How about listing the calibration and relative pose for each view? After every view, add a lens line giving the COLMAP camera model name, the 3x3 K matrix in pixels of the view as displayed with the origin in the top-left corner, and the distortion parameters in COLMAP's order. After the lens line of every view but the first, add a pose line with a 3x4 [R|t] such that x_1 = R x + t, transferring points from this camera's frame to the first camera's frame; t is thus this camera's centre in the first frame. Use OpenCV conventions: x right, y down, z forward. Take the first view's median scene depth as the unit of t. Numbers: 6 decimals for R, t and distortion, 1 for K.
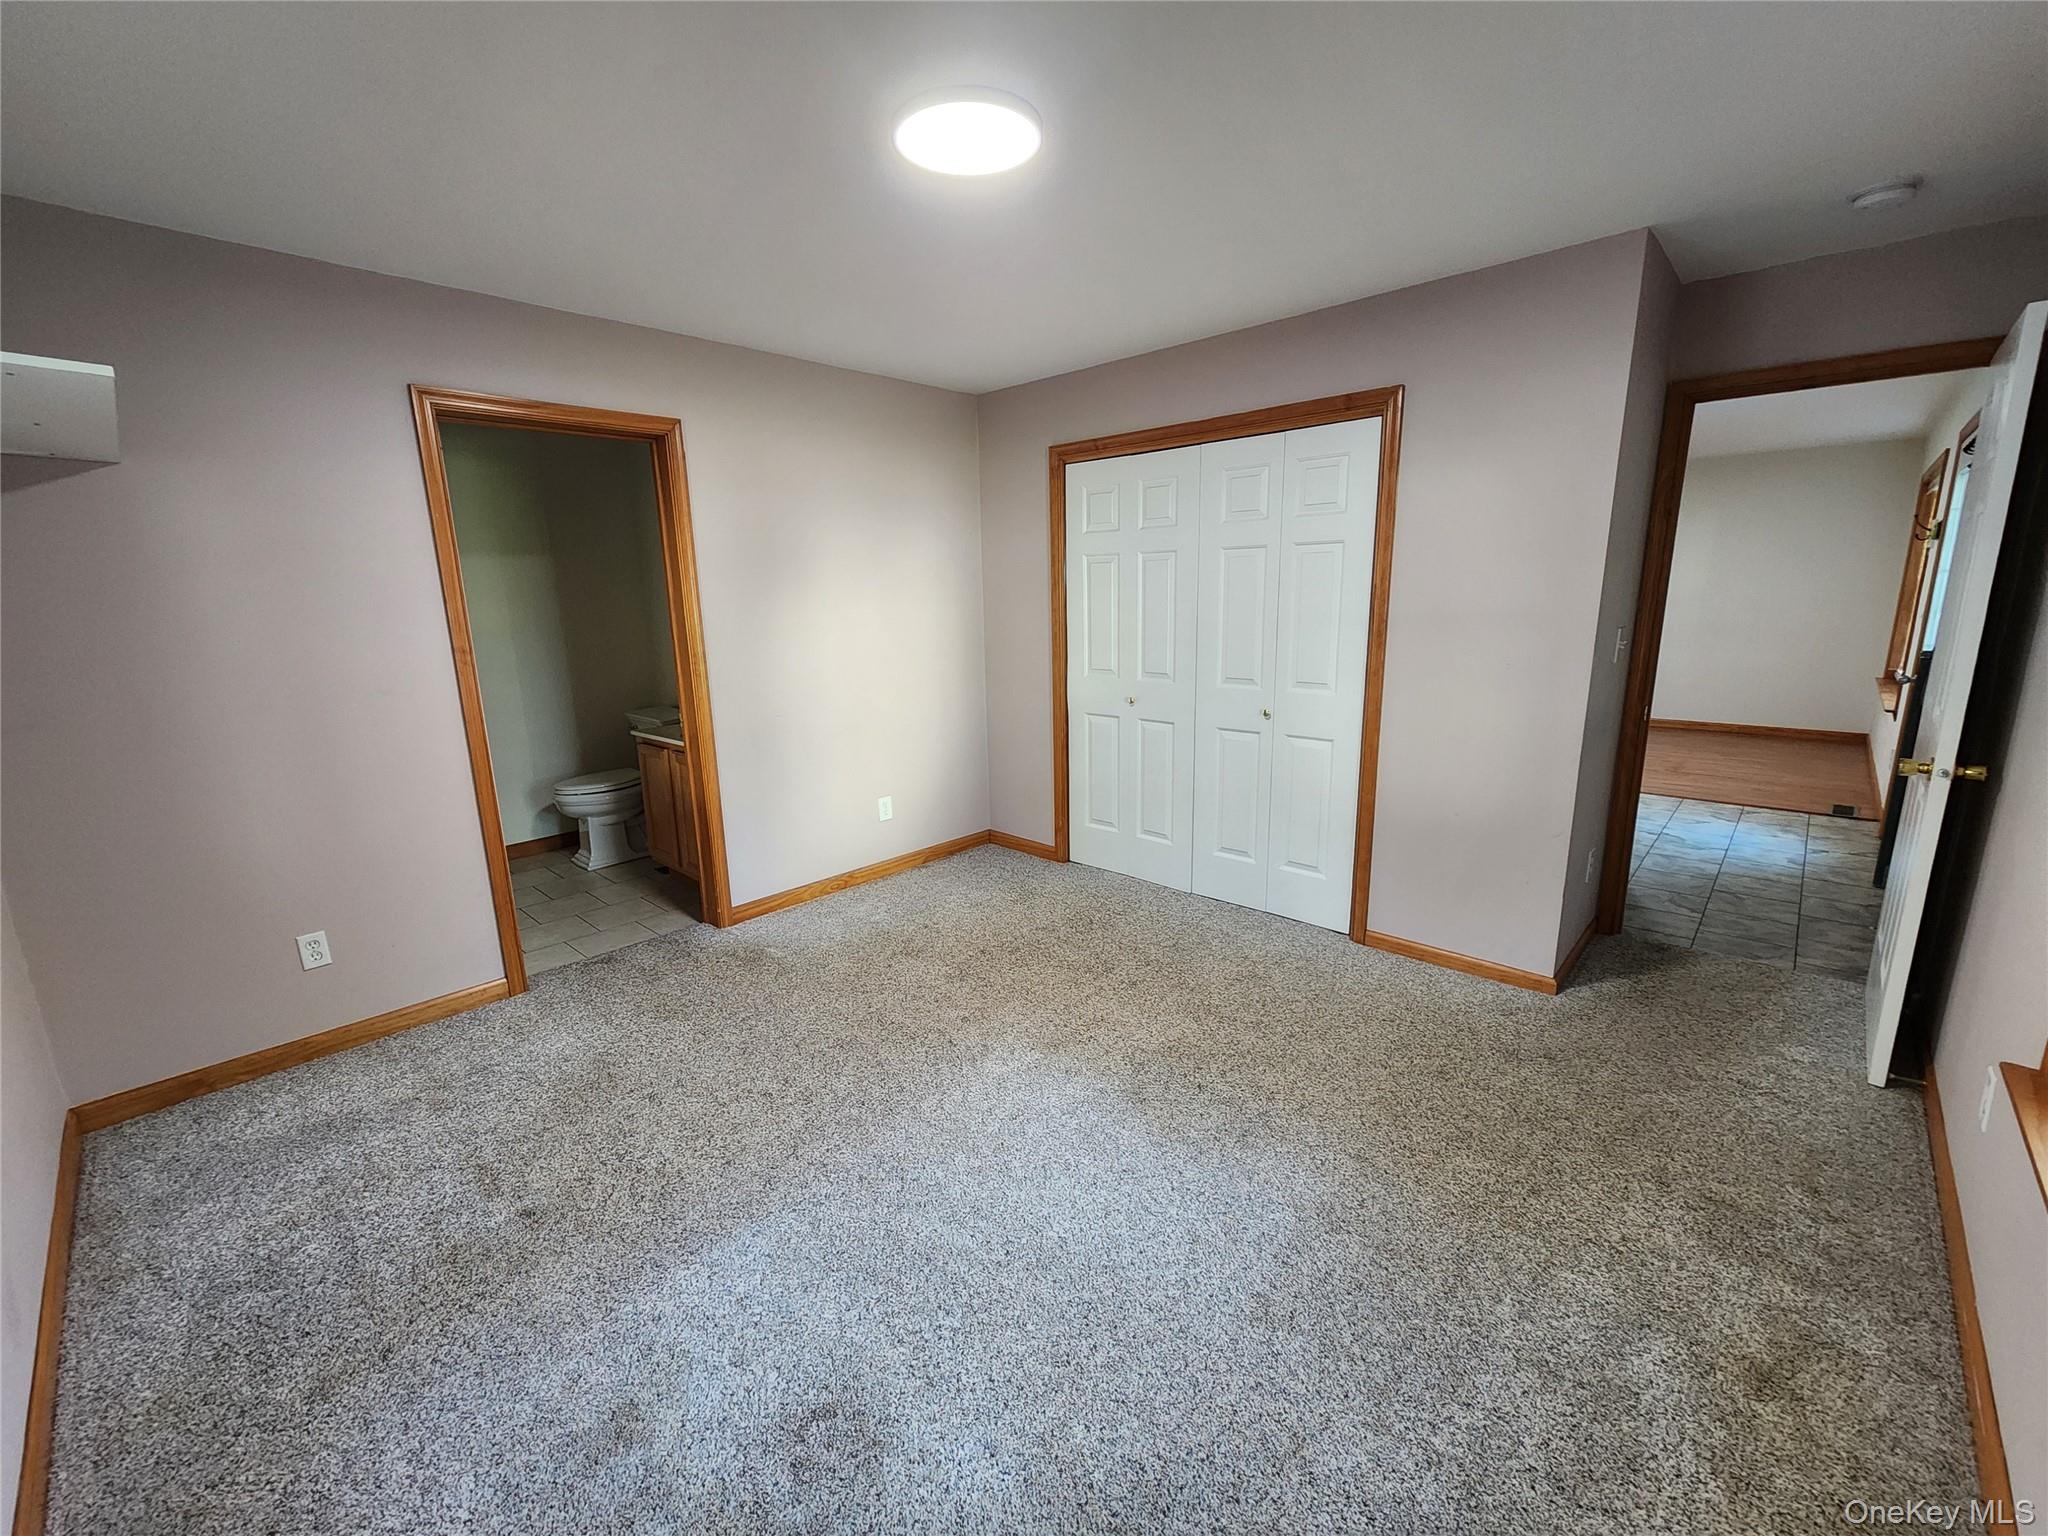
lens RADIAL K [[834.8, 0, 1012.6], [0, 834.8, 775.3], [0, 0, 1]] dist [0.000293, 0.000161]
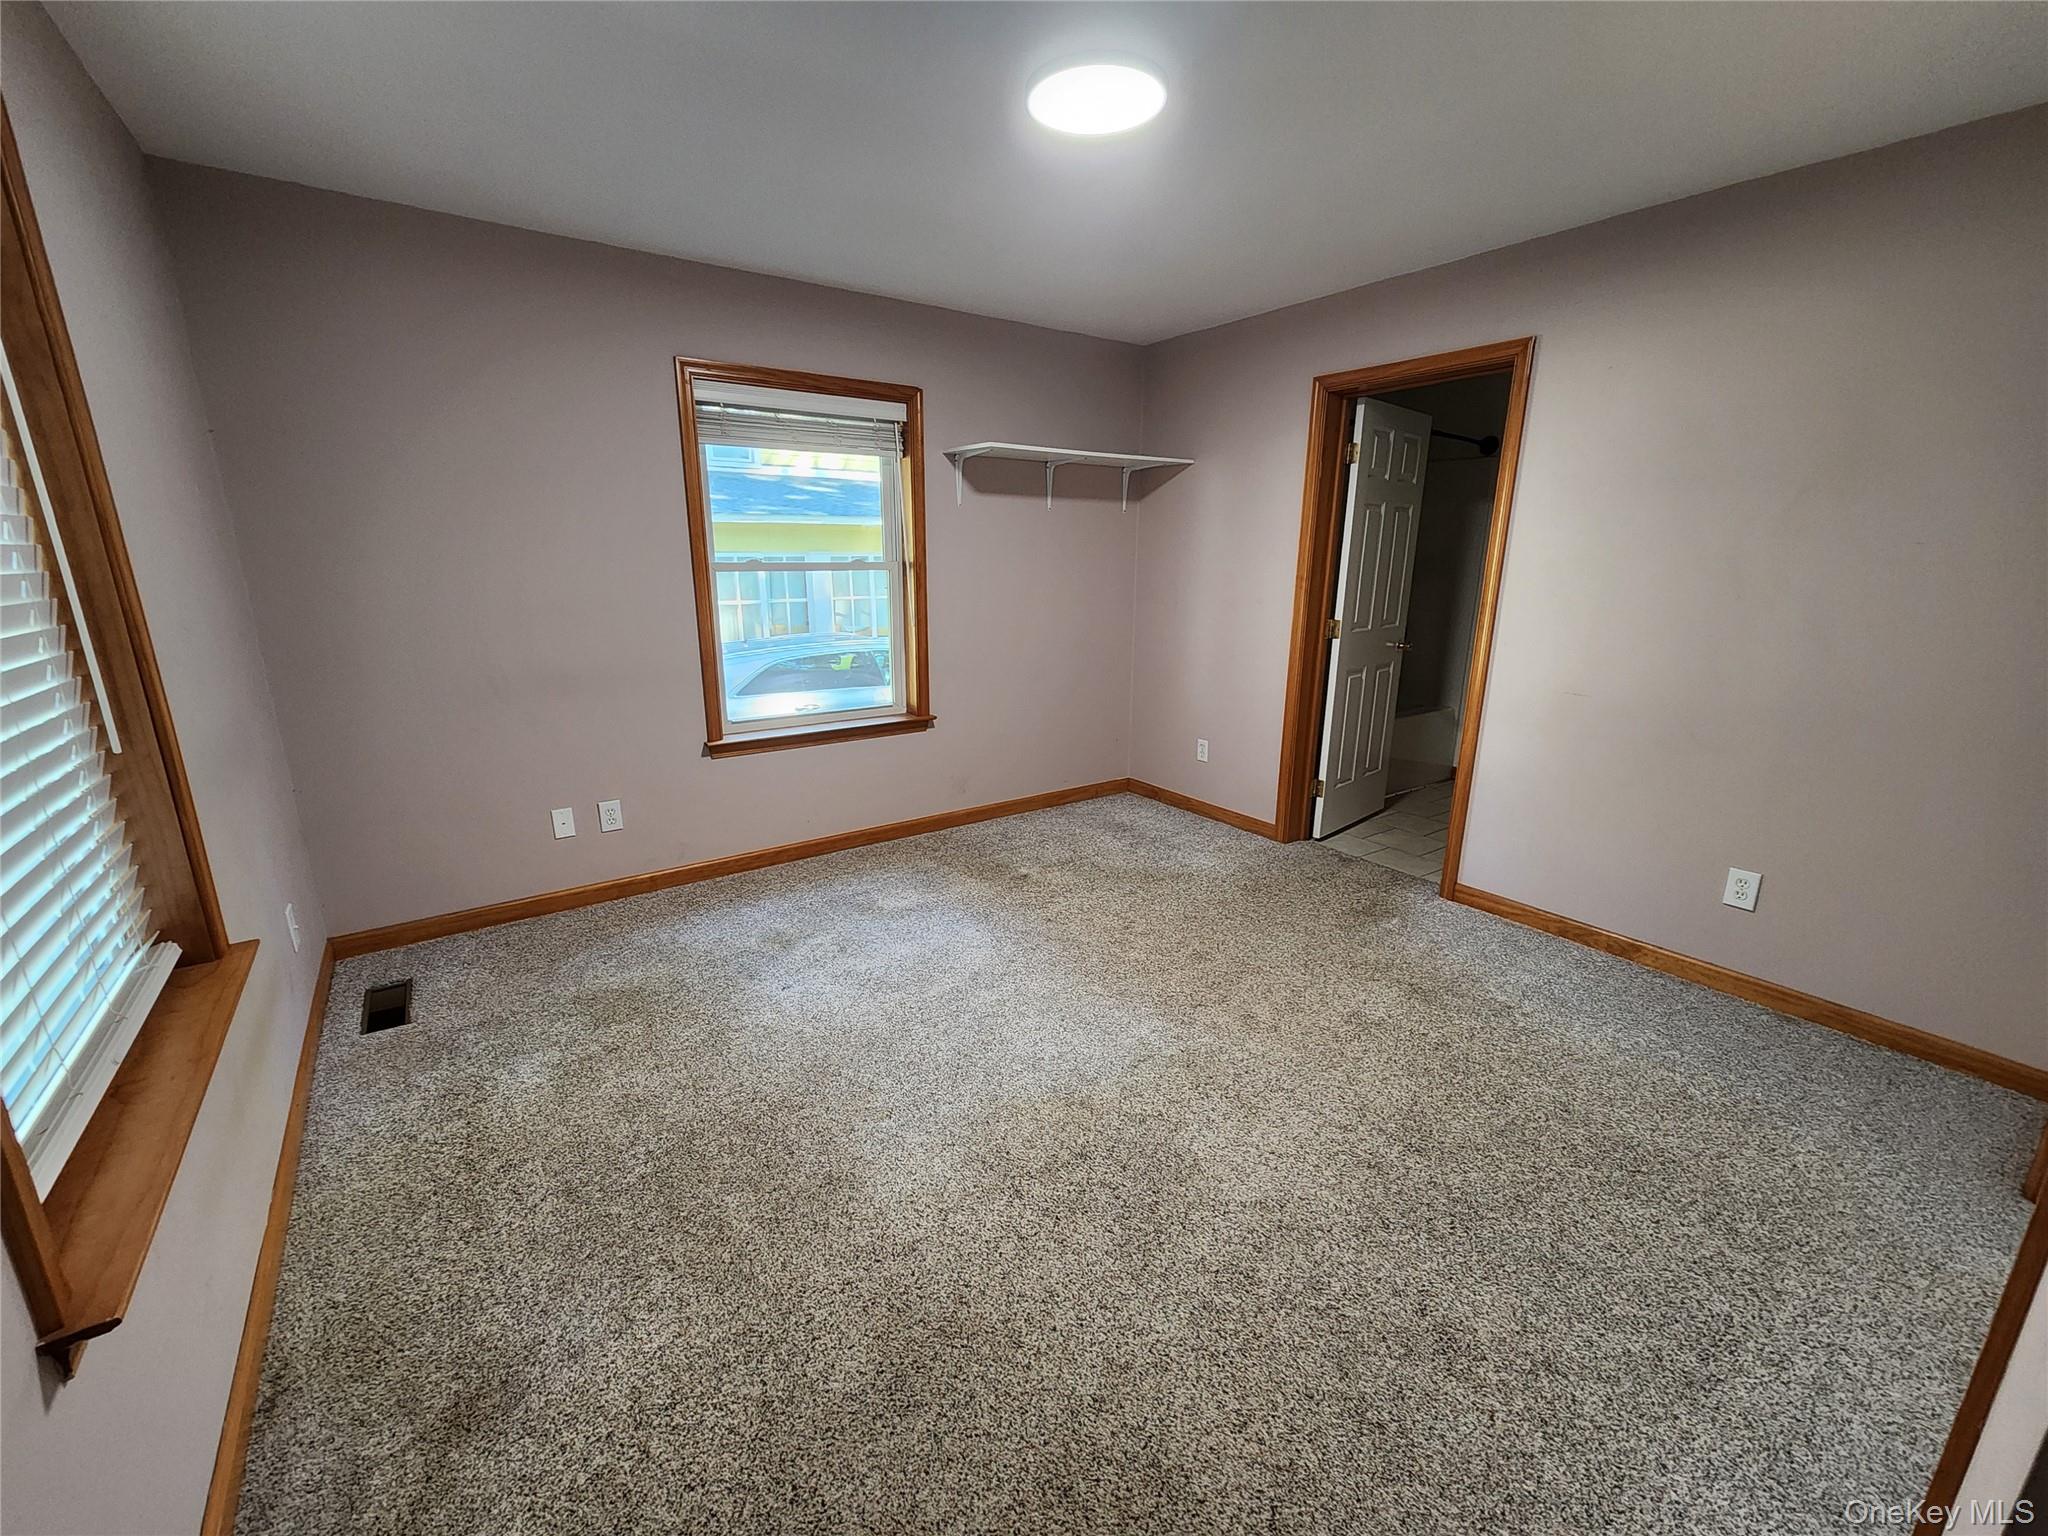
lens RADIAL K [[834.8, 0, 1014.3], [0, 834.8, 765.7], [0, 0, 1]] dist [0.000293, 0.000161]
pose [[-0.190539, 0.266142, -0.944914, 0.792917], [-0.212201, 0.928626, 0.304344, -0.184126], [0.958470, 0.258501, -0.120464, 0.822943]]
